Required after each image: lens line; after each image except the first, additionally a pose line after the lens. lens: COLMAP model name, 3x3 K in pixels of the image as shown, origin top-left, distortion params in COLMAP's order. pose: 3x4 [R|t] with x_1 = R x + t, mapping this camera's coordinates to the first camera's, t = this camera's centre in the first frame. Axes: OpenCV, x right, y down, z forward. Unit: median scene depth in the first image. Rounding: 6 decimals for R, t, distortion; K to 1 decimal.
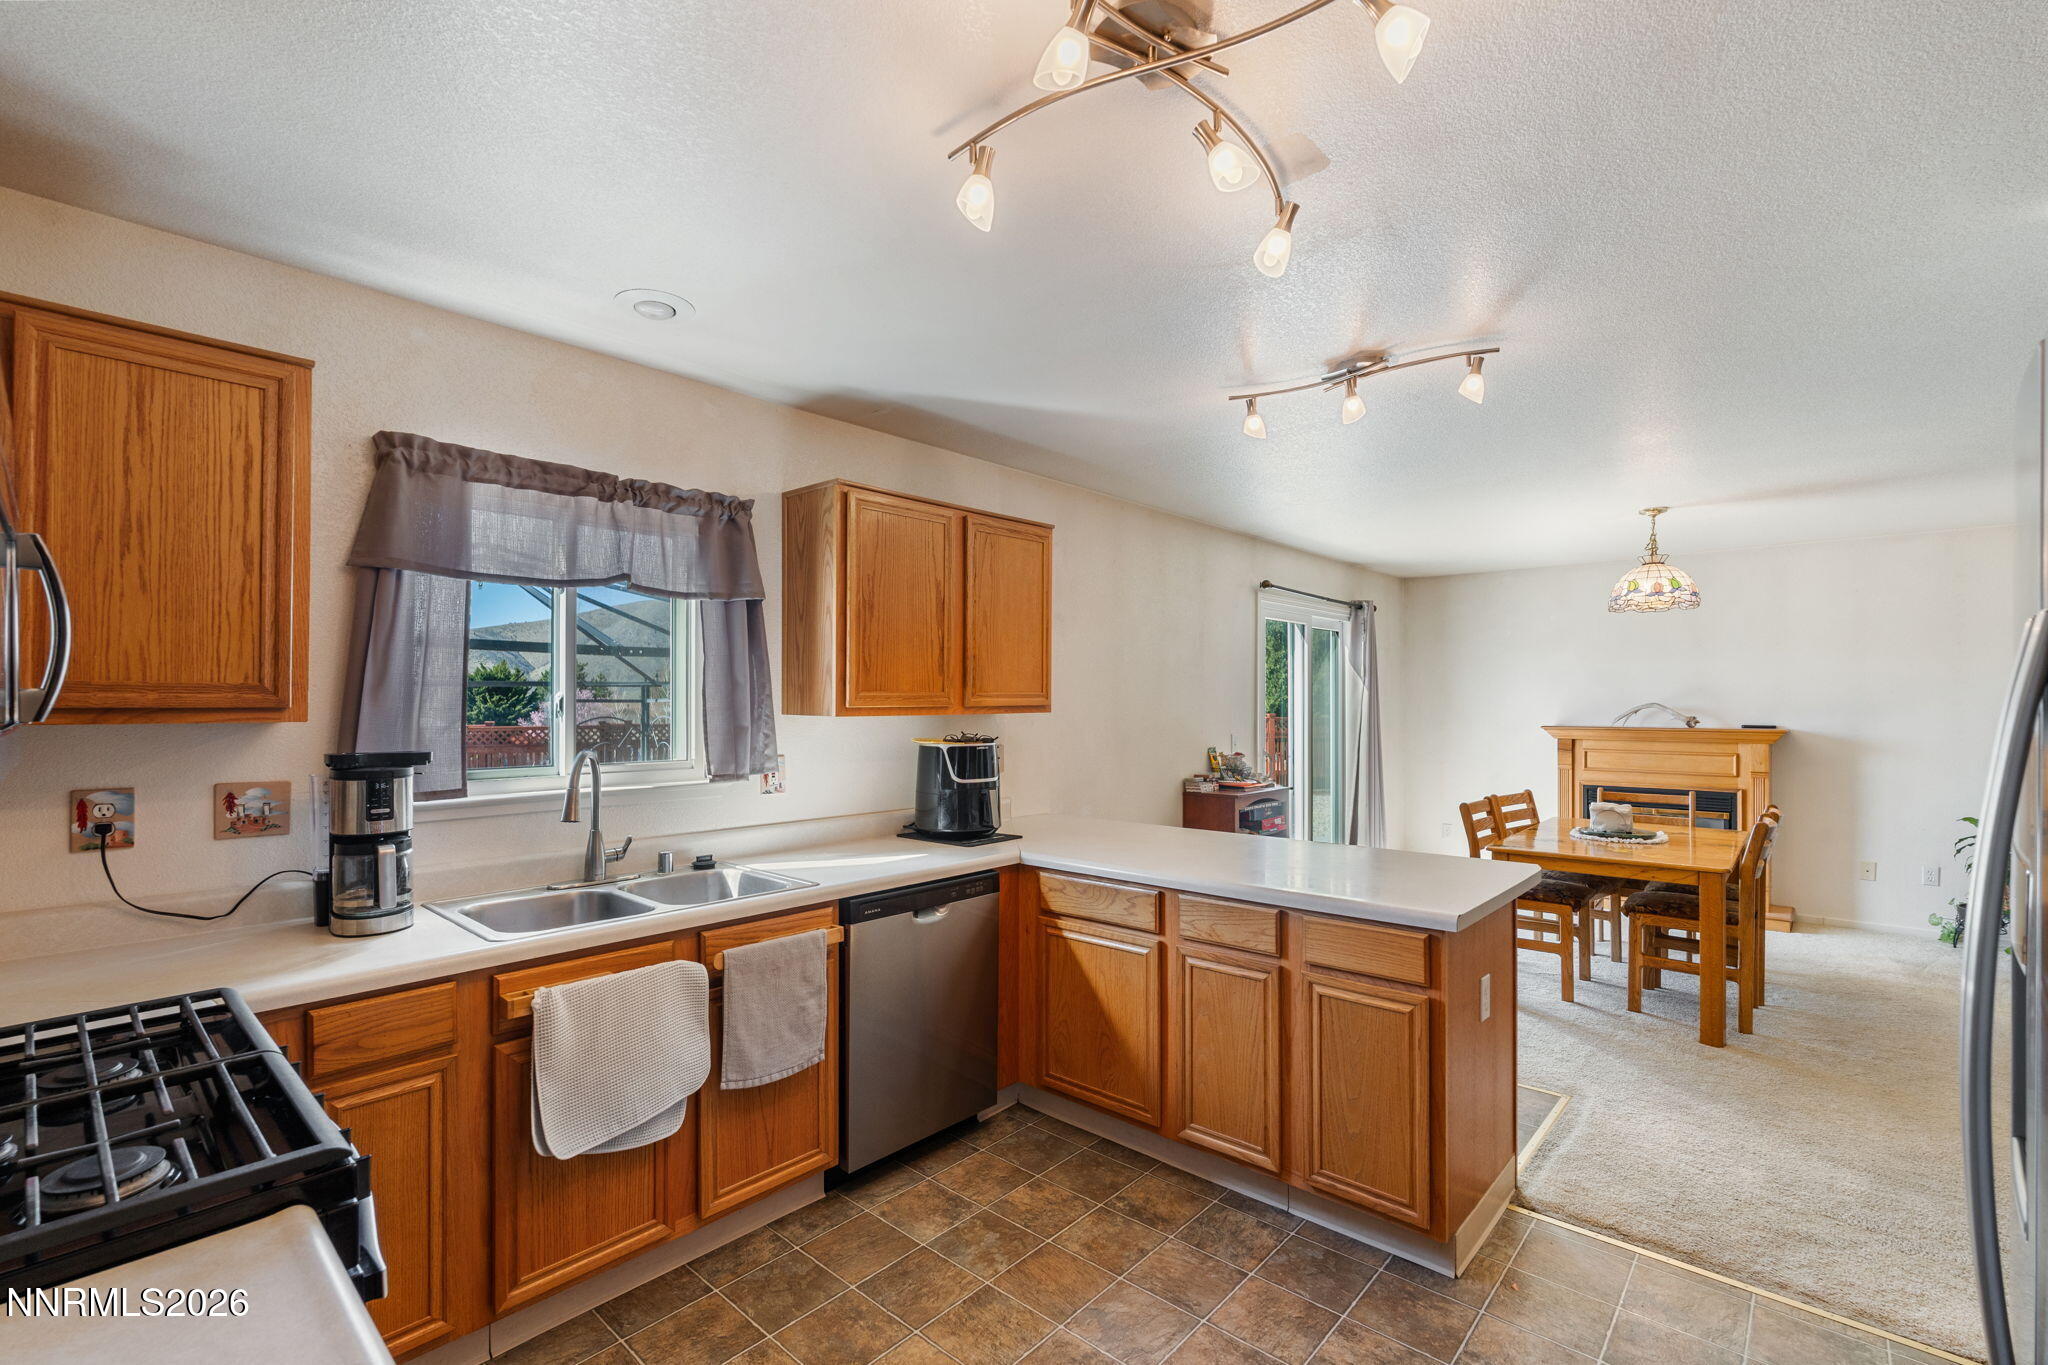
lens RADIAL K [[904.9, 0, 1029.6], [0, 904.9, 698.3], [0, 0, 1]] dist [-0.000643, 0.000343]
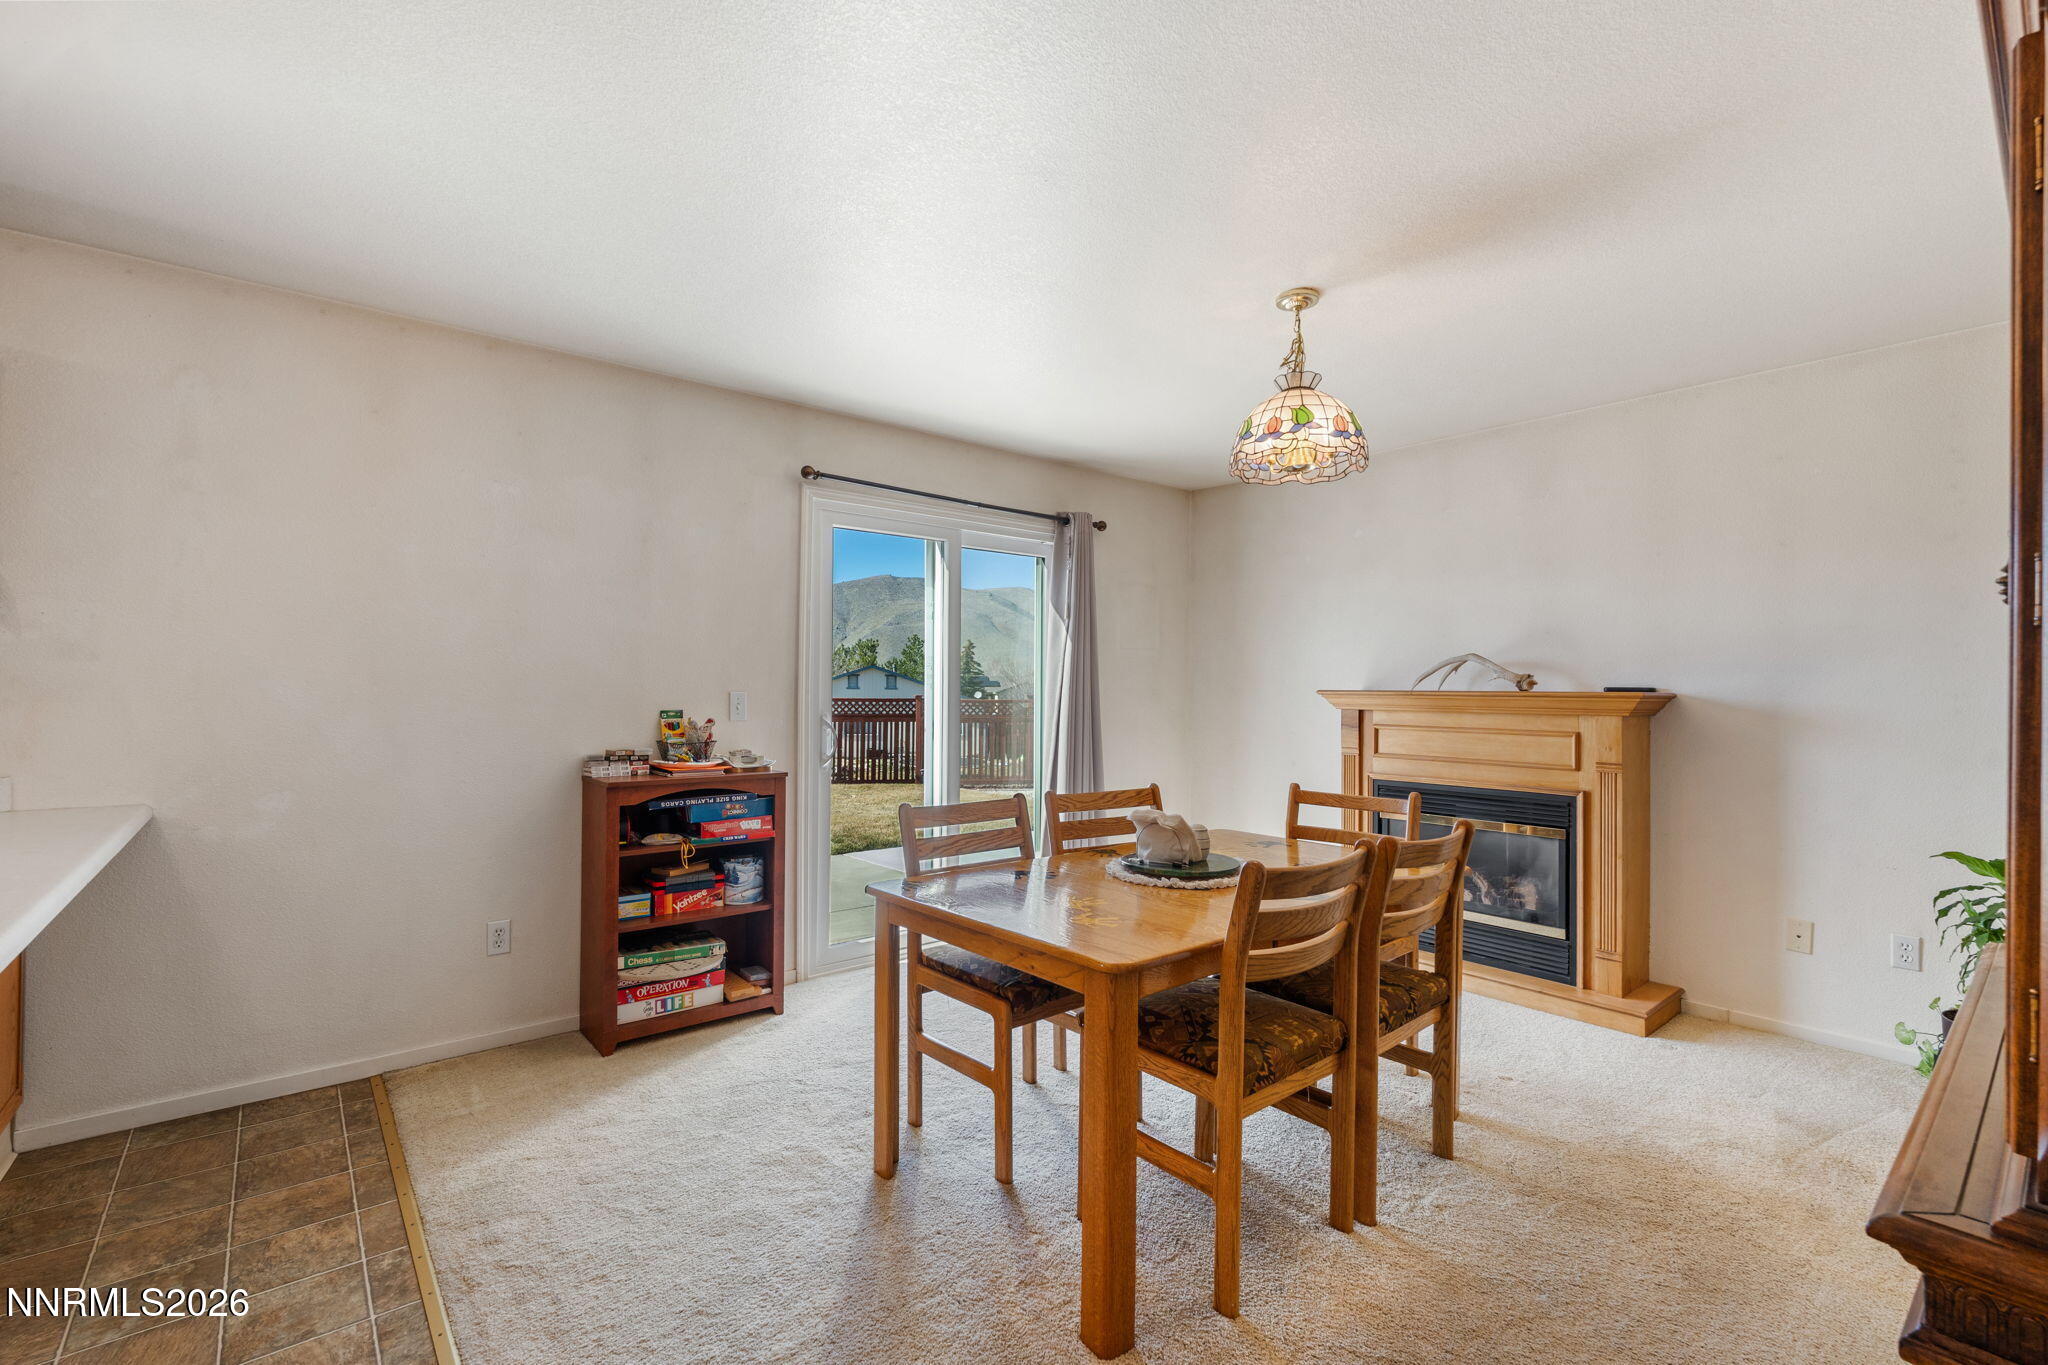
lens RADIAL K [[904.9, 0, 1022.4], [0, 904.9, 673.6], [0, 0, 1]] dist [-0.000643, 0.000343]
pose [[0.990761, 0.002355, -0.135596, 0.489958], [-0.003765, 0.999941, -0.010143, 0.028978], [0.135564, 0.010560, 0.990712, 0.340958]]
